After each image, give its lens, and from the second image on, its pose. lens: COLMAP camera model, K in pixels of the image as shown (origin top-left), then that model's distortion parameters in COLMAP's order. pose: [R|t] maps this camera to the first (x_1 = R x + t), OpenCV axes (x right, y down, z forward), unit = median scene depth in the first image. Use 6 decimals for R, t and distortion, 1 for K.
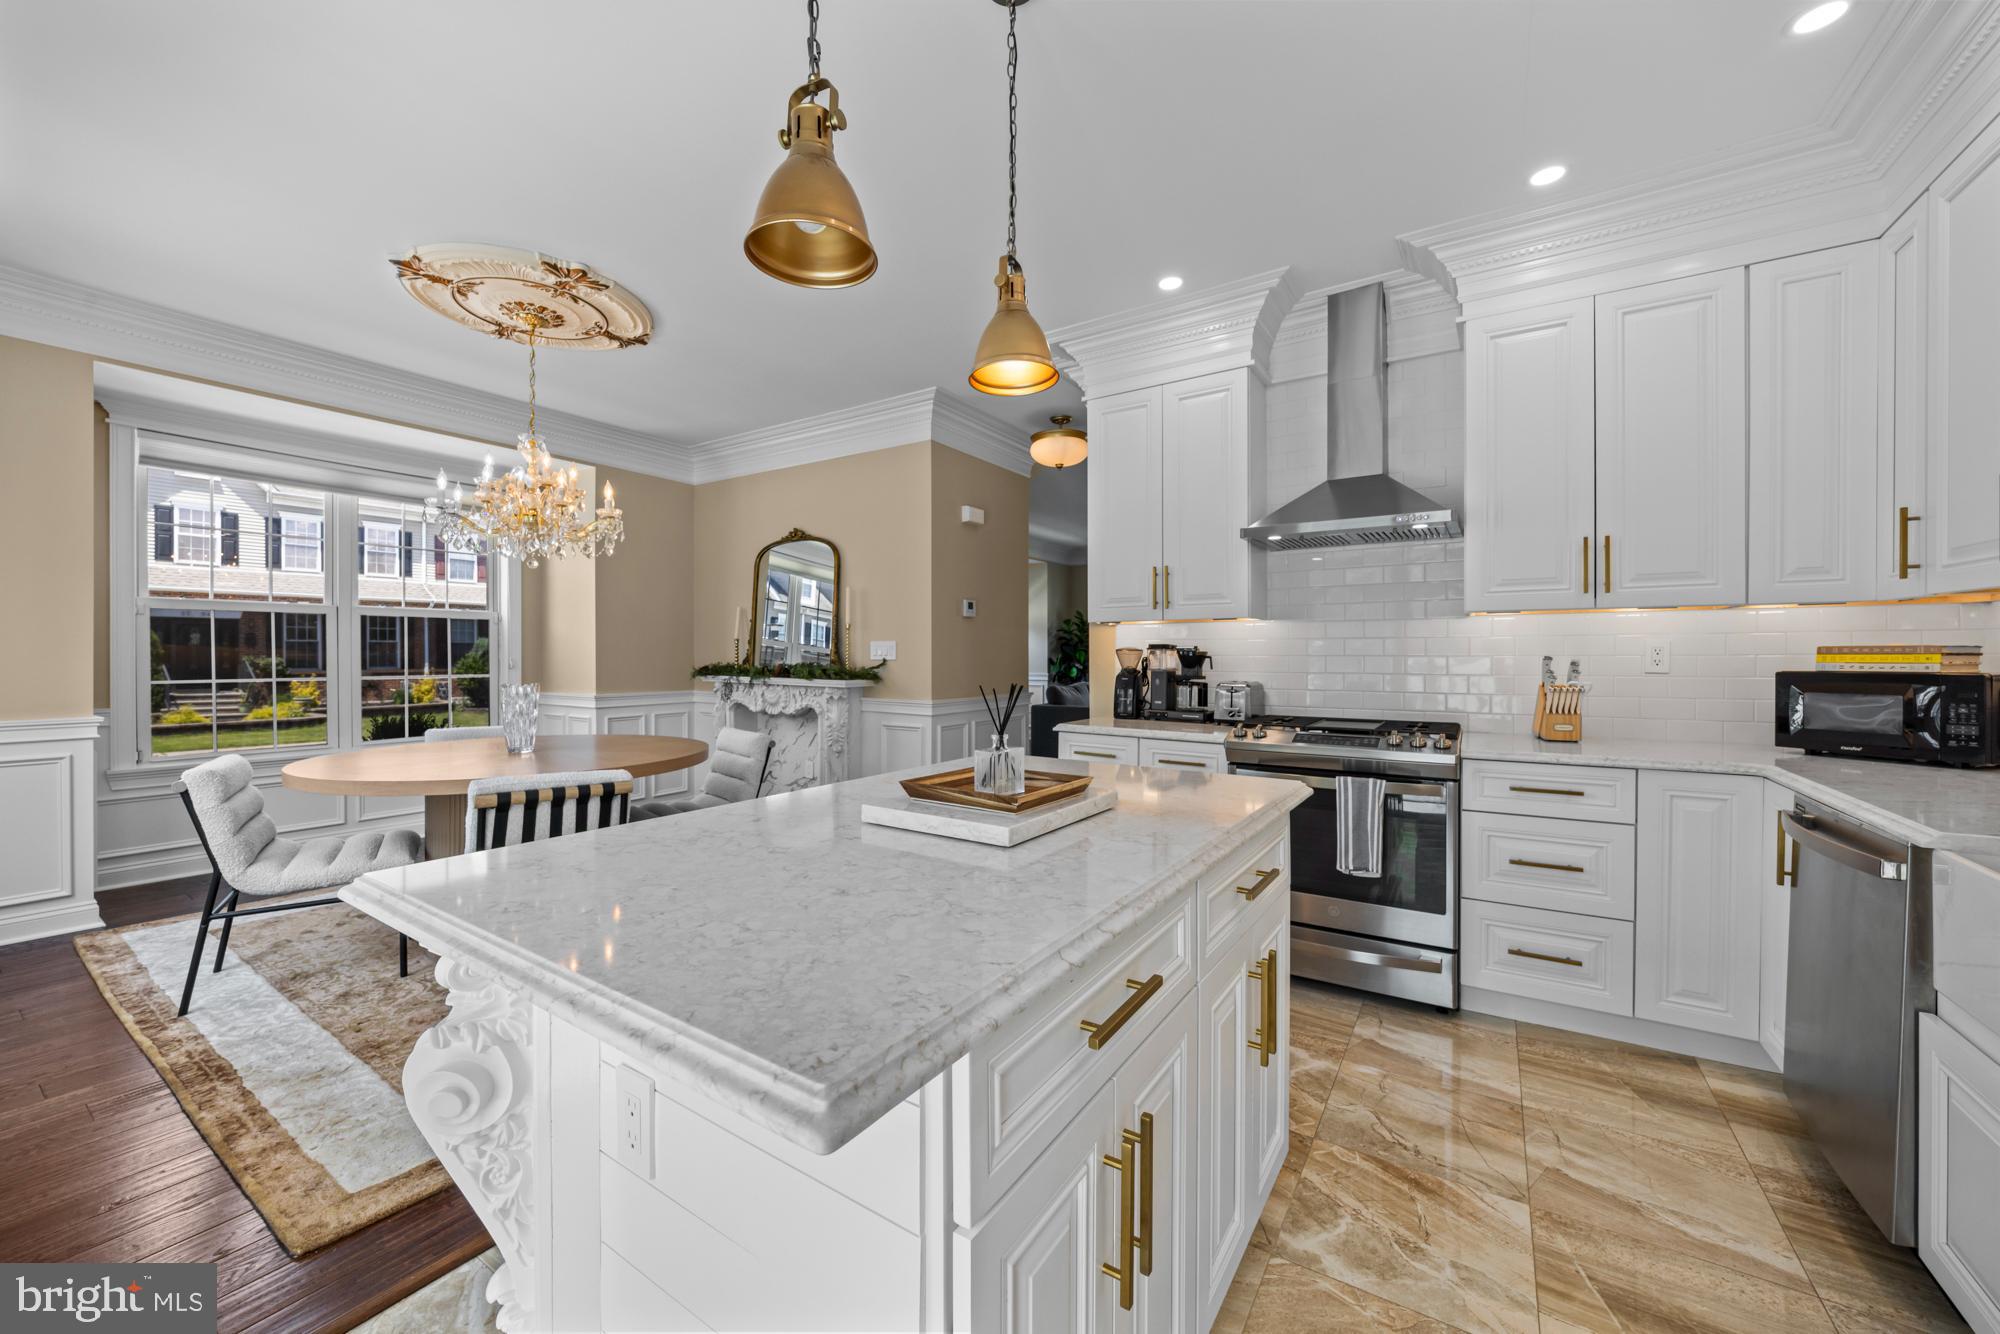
lens RADIAL K [[762.1, 0, 996.9], [0, 762.1, 661.3], [0, 0, 1]] dist [0.001271, -0.000151]
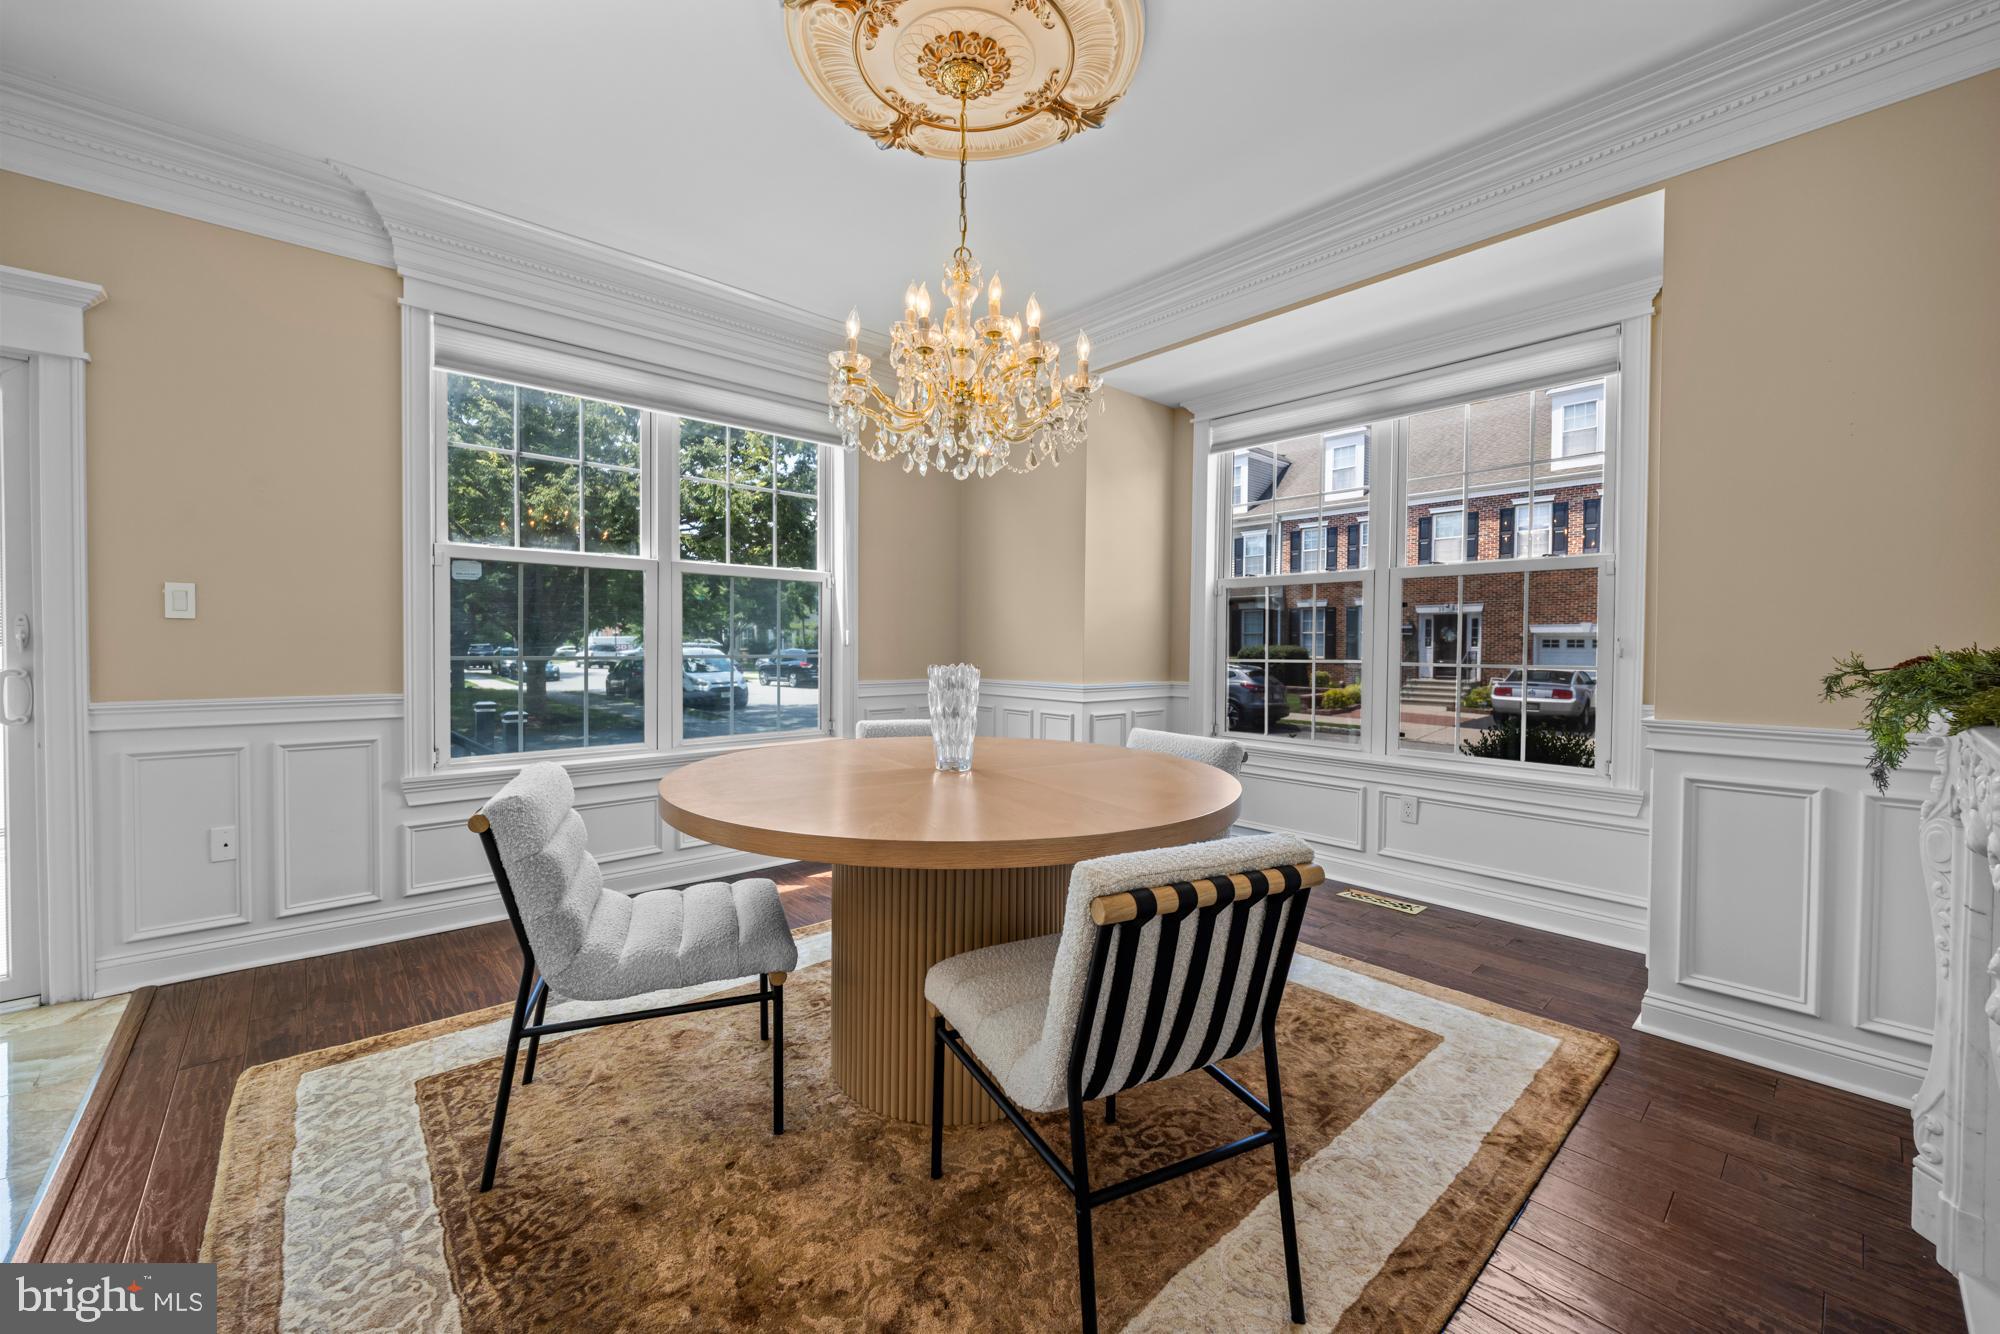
lens RADIAL K [[774.9, 0, 995.0], [0, 774.9, 660.9], [0, 0, 1]] dist [0.003043, 0.000223]
pose [[-0.256419, 0.019814, -0.966363, 0.001912], [-0.012431, 0.999640, 0.023795, 0.008011], [0.966486, 0.018115, -0.256080, 1.103252]]
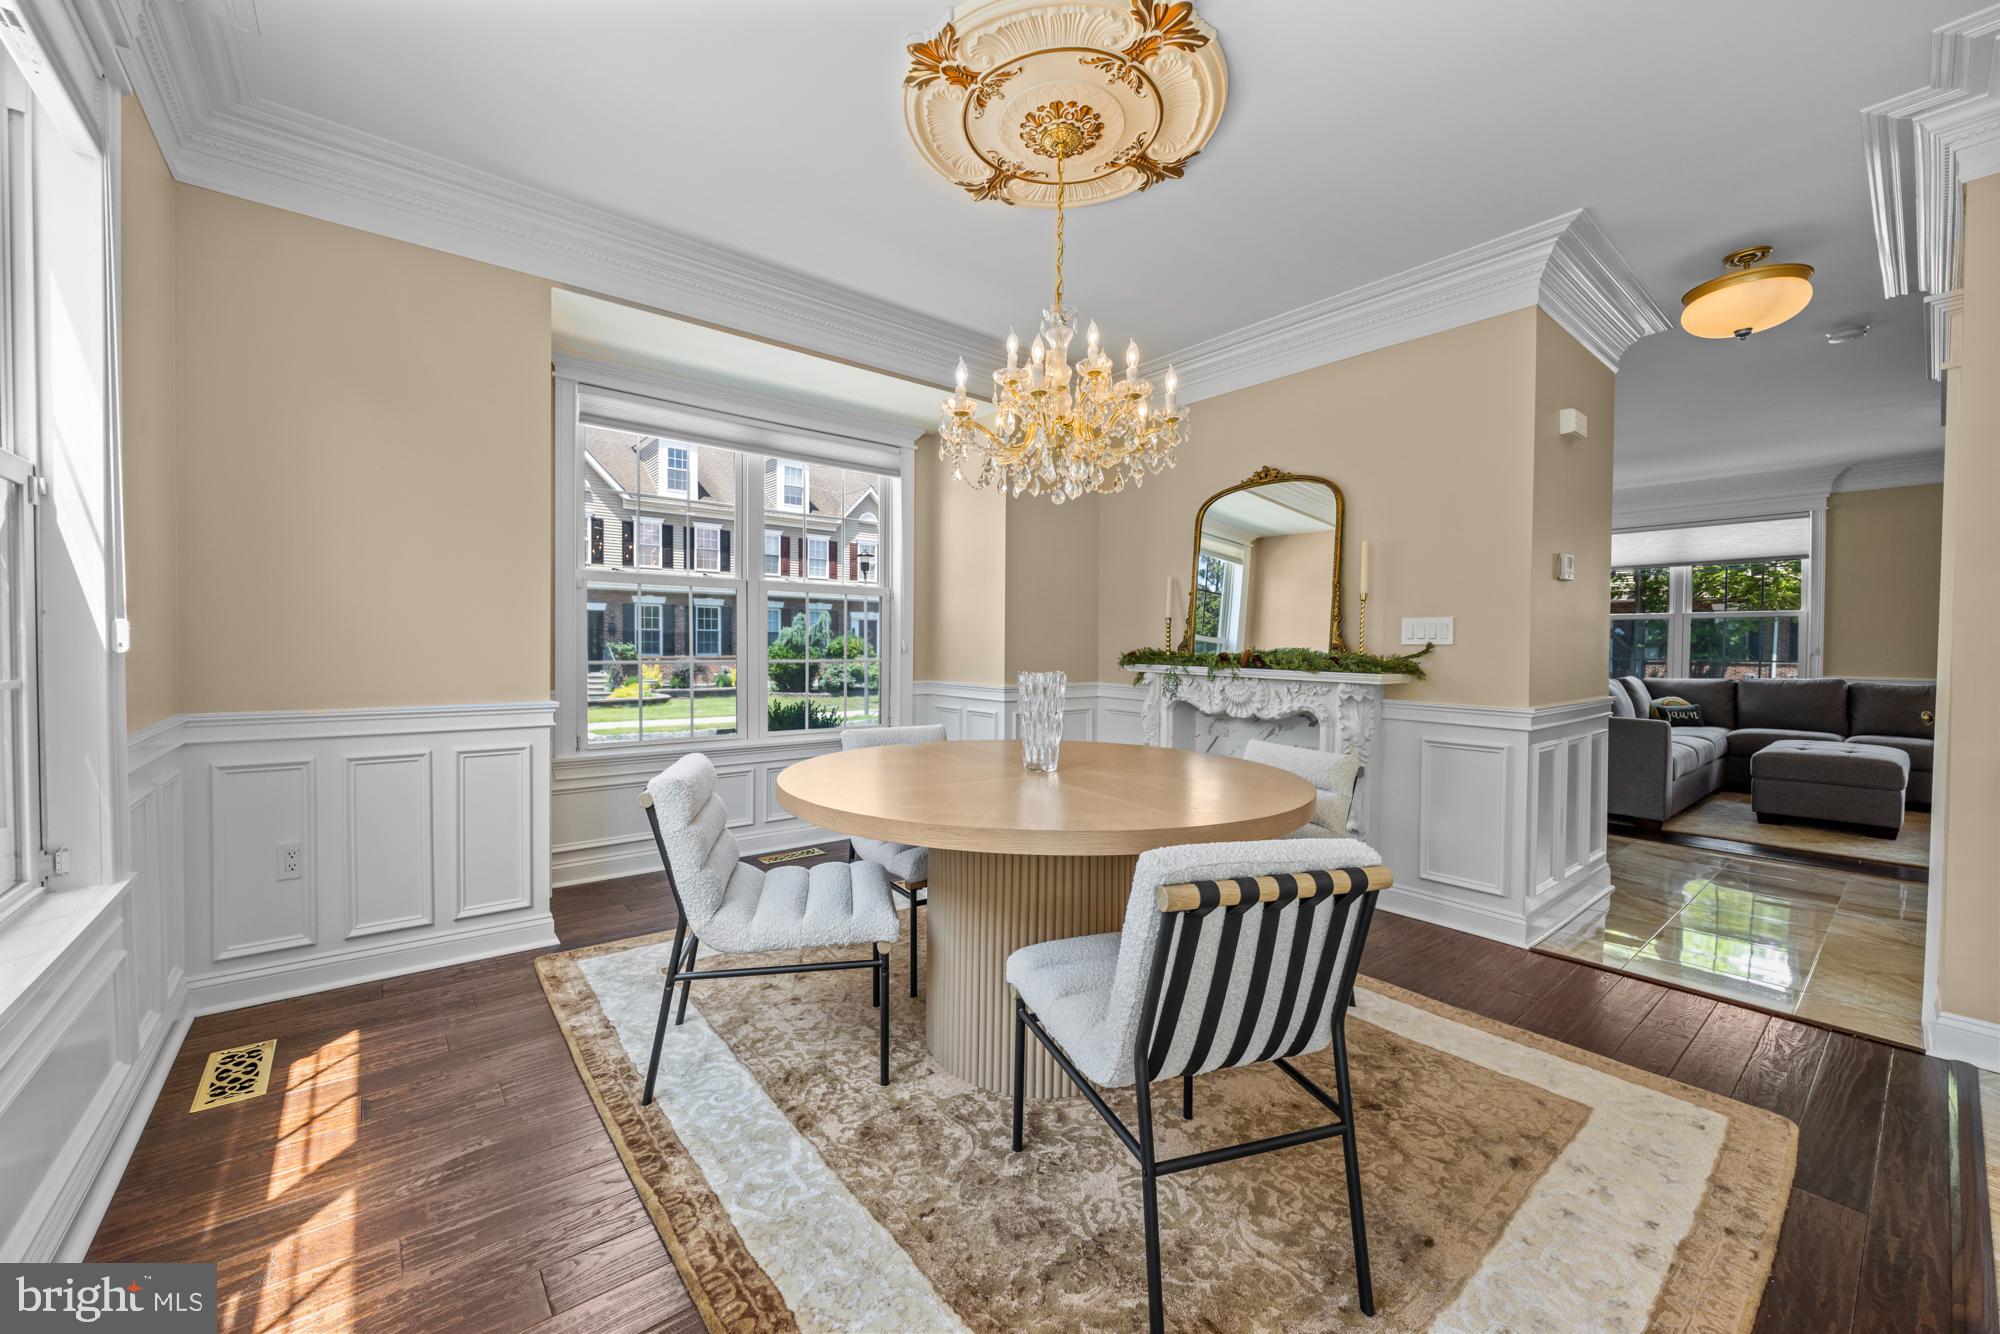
lens RADIAL K [[774.9, 0, 995.0], [0, 774.9, 660.9], [0, 0, 1]] dist [0.003043, 0.000223]
pose [[0.954915, 0.012291, -0.296624, -0.422758], [-0.009178, 0.999887, 0.011884, 0.010580], [0.296737, -0.008626, 0.954920, 0.296910]]
